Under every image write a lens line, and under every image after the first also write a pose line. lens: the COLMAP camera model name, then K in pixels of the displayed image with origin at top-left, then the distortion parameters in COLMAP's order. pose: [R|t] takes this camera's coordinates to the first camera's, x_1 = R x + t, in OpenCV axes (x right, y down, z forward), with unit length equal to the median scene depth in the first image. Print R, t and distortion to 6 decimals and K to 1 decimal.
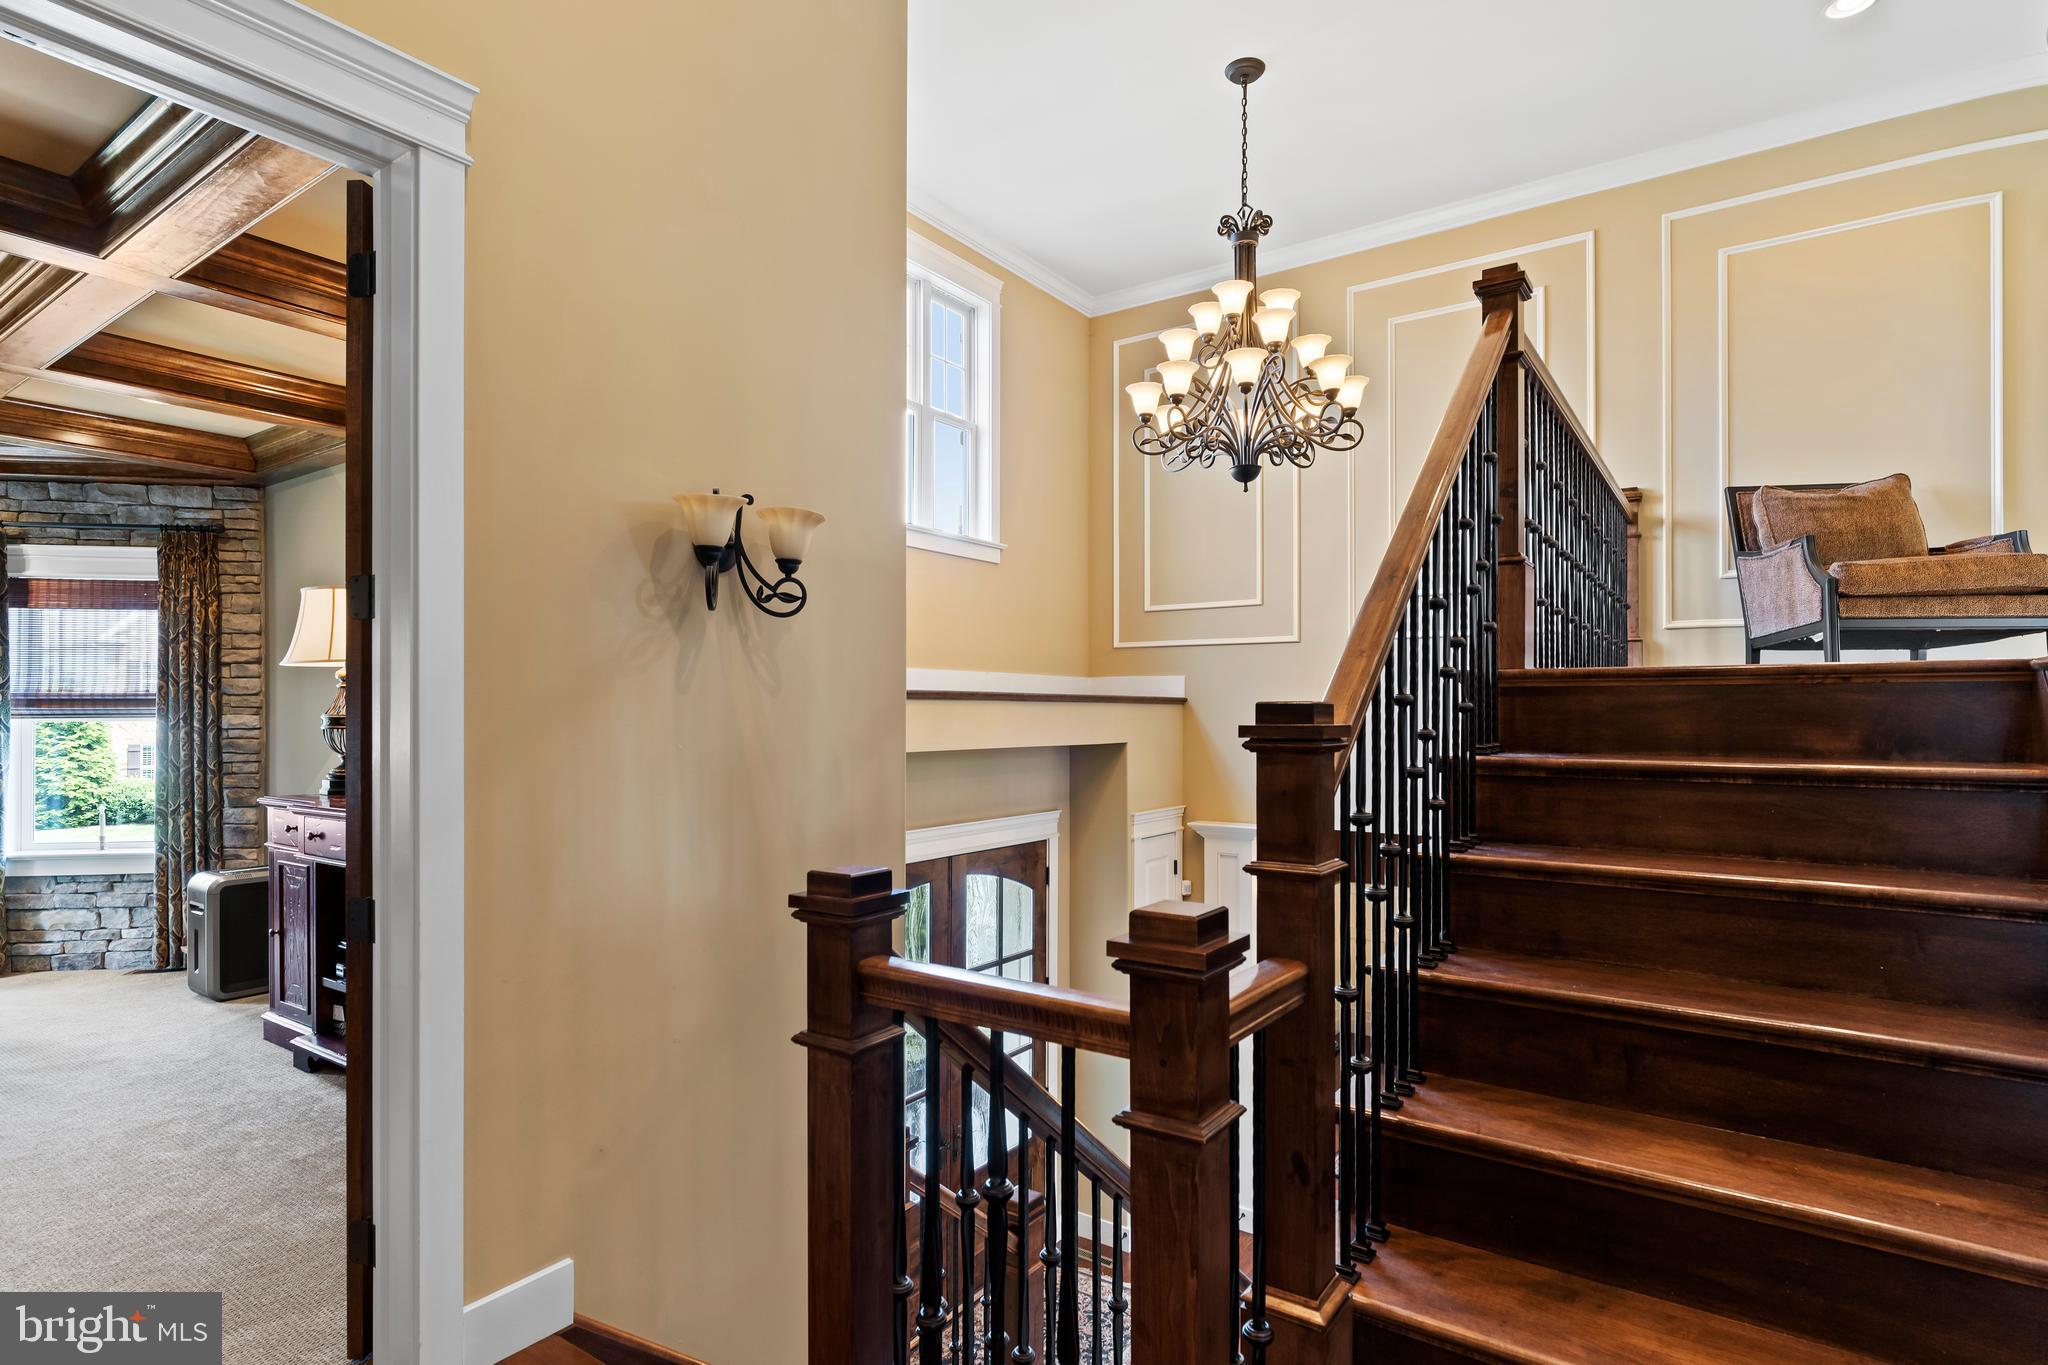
lens RADIAL K [[1042.2, 0, 1017.2], [0, 1042.2, 702.1], [0, 0, 1]] dist [-0.004136, -0.000024]
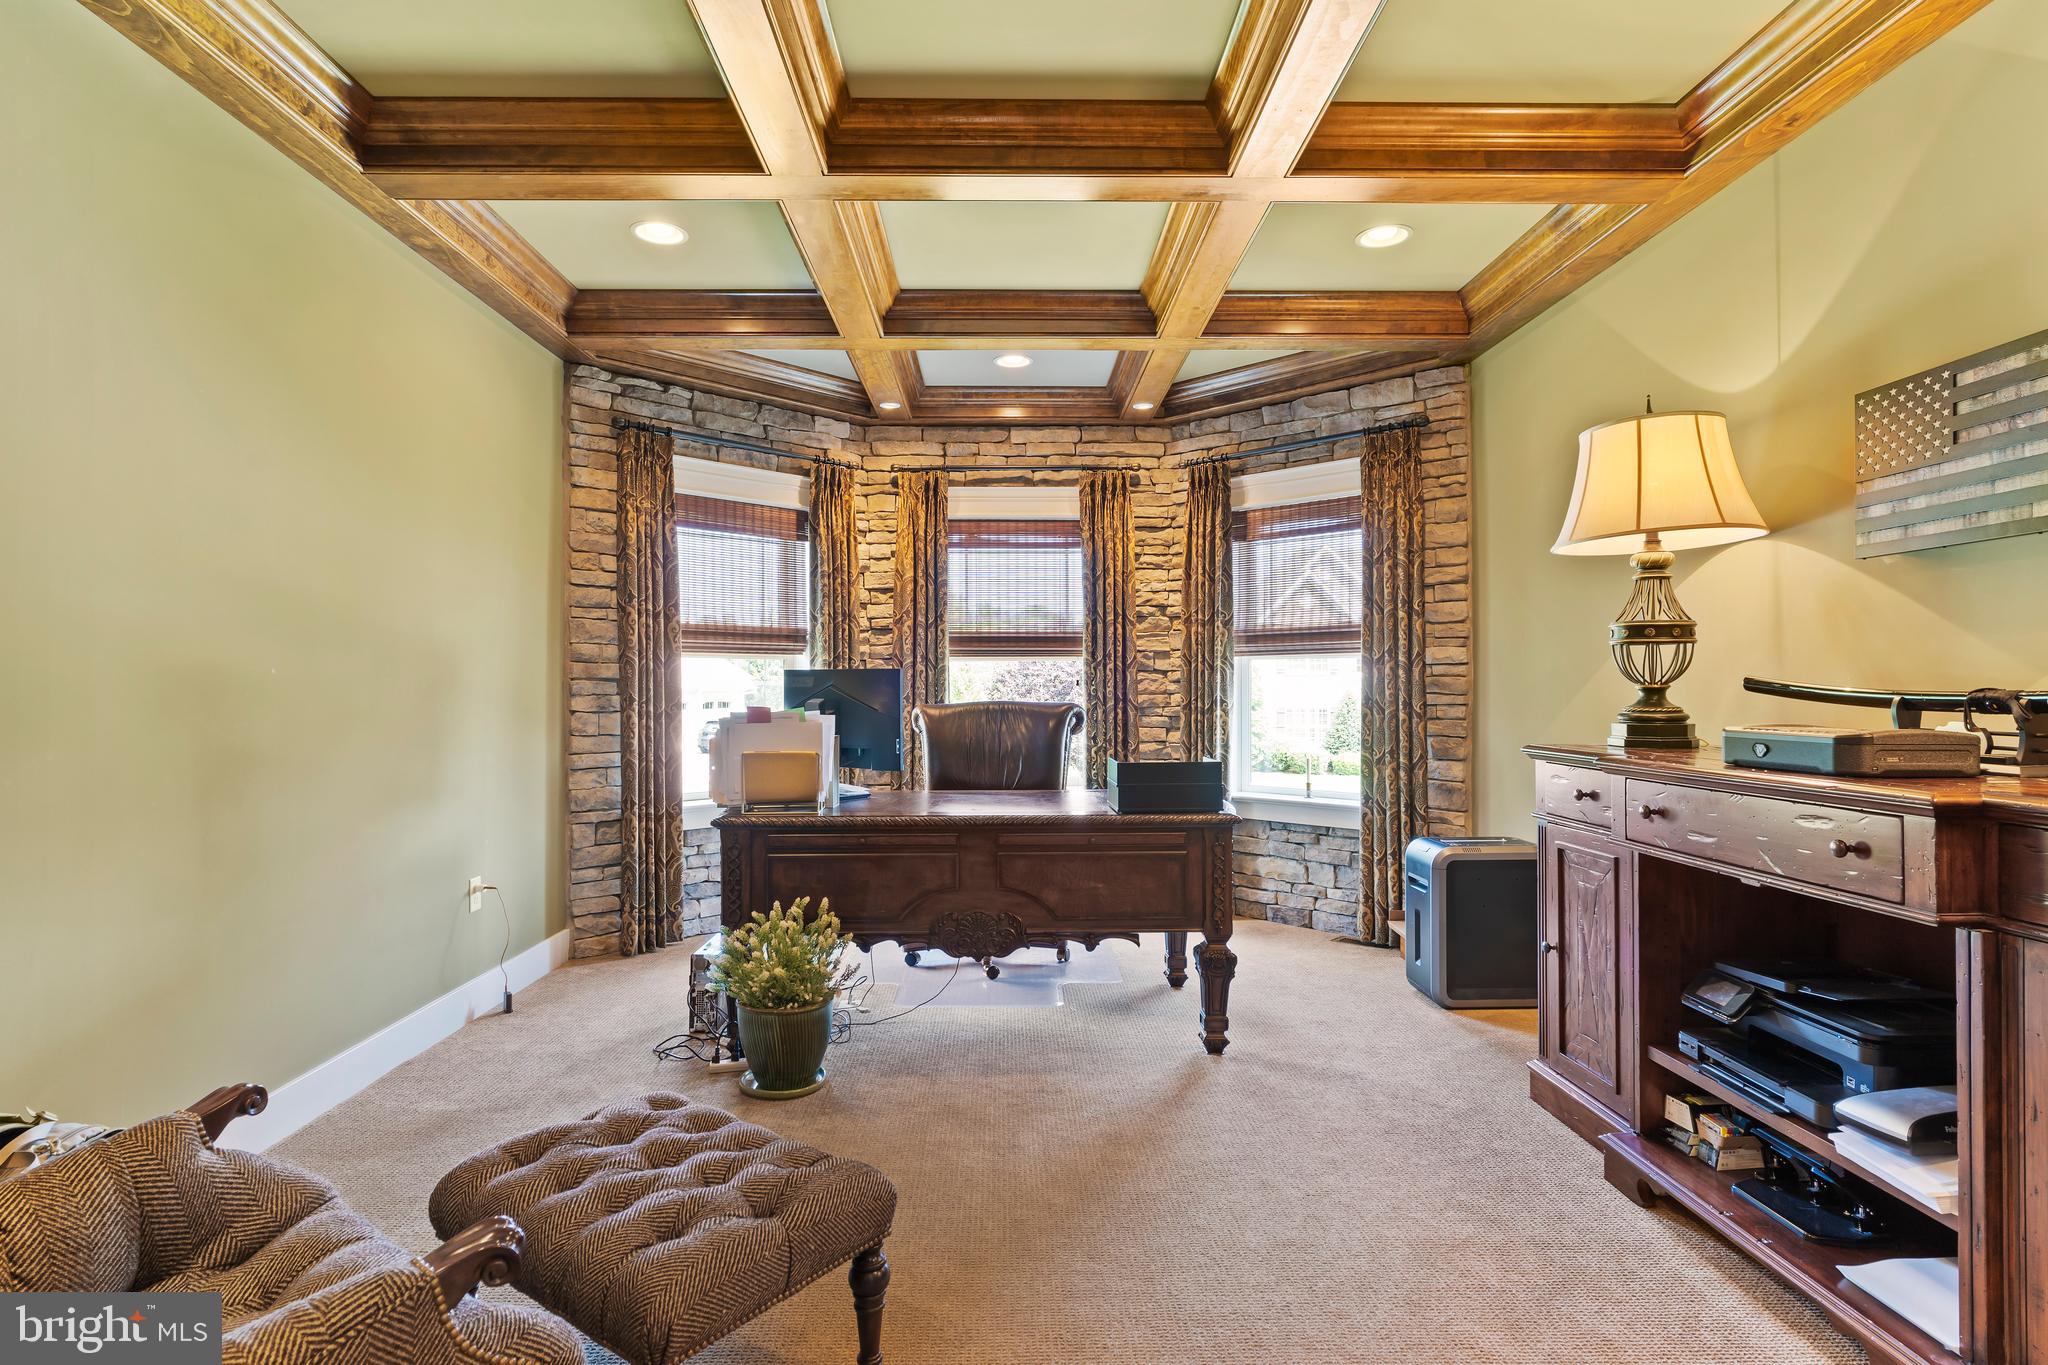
lens RADIAL K [[1042.2, 0, 1017.2], [0, 1042.2, 702.1], [0, 0, 1]] dist [-0.004136, -0.000024]
pose [[0.584567, 0.013729, -0.811229, -0.288677], [0.006939, 0.999736, 0.021919, 0.036094], [0.811316, -0.018442, 0.584317, 0.257329]]
